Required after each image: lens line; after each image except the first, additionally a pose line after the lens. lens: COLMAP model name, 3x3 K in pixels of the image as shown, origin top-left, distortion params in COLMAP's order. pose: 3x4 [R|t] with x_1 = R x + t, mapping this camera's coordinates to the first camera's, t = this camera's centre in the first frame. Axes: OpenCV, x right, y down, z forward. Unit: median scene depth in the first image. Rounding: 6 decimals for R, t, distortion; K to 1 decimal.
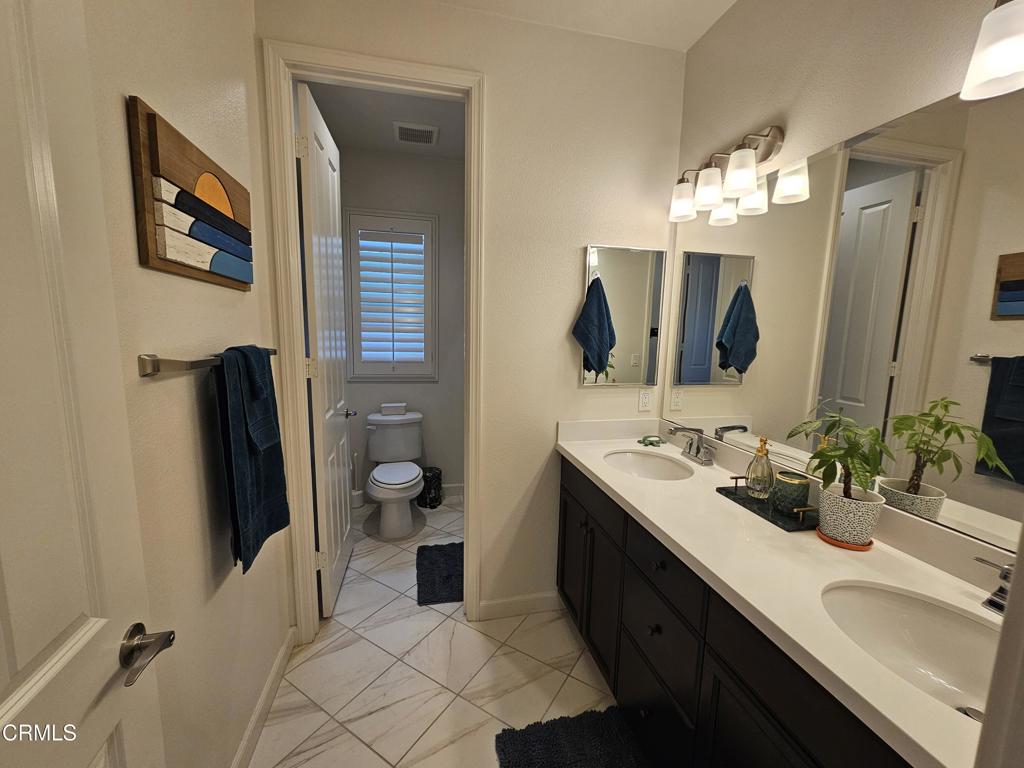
lens RADIAL K [[419.6, 0, 512.8], [0, 419.6, 388.6], [0, 0, 1]] dist [-0.003529, 0.001264]
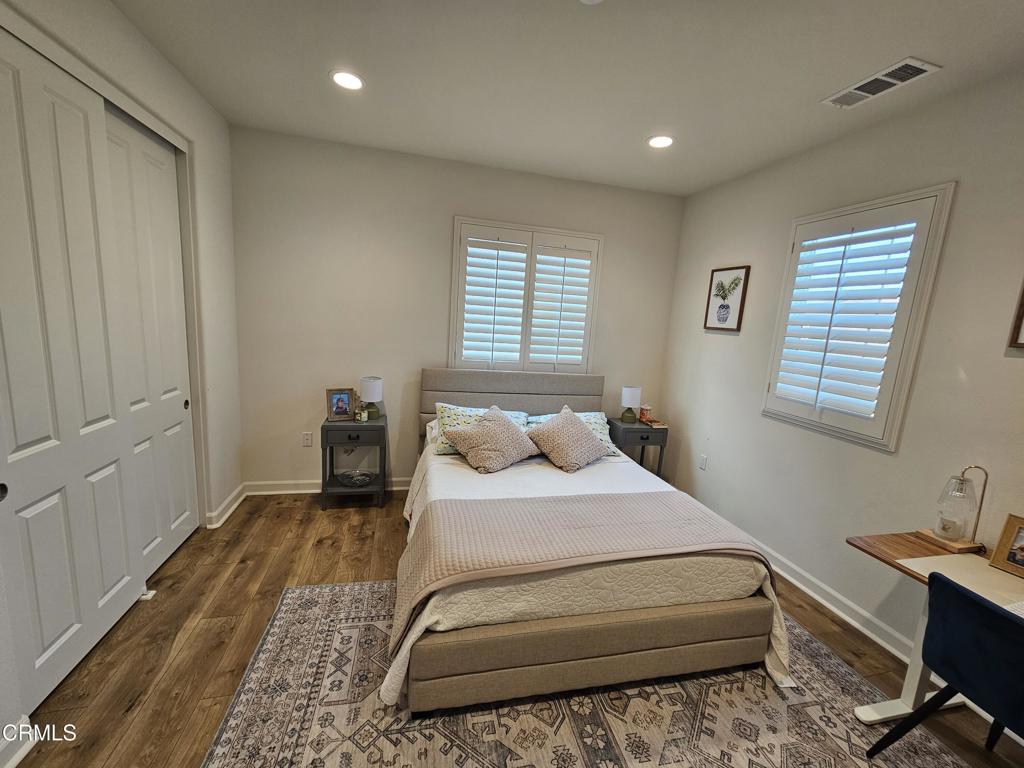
lens RADIAL K [[419.6, 0, 508.9], [0, 419.6, 384.4], [0, 0, 1]] dist [-0.003529, 0.001264]
pose [[0.999199, 0.037469, 0.014016, -0.432986], [-0.037695, 0.999158, 0.016226, -0.021079], [-0.013397, -0.016741, 0.999770, -0.127222]]
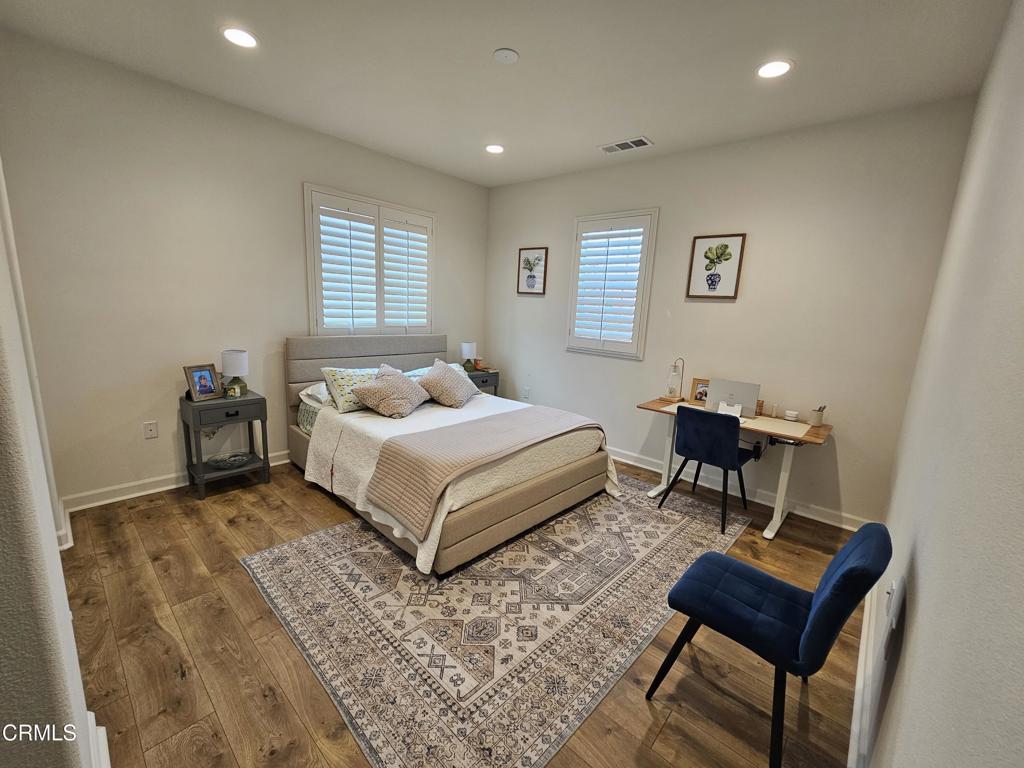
lens RADIAL K [[419.6, 0, 509.7], [0, 419.6, 381.8], [0, 0, 1]] dist [-0.003529, 0.001264]
pose [[0.828880, -0.089452, 0.552229, -0.760224], [0.053634, 0.995293, 0.080717, 0.017847], [-0.556850, -0.037287, 0.829776, -0.241070]]
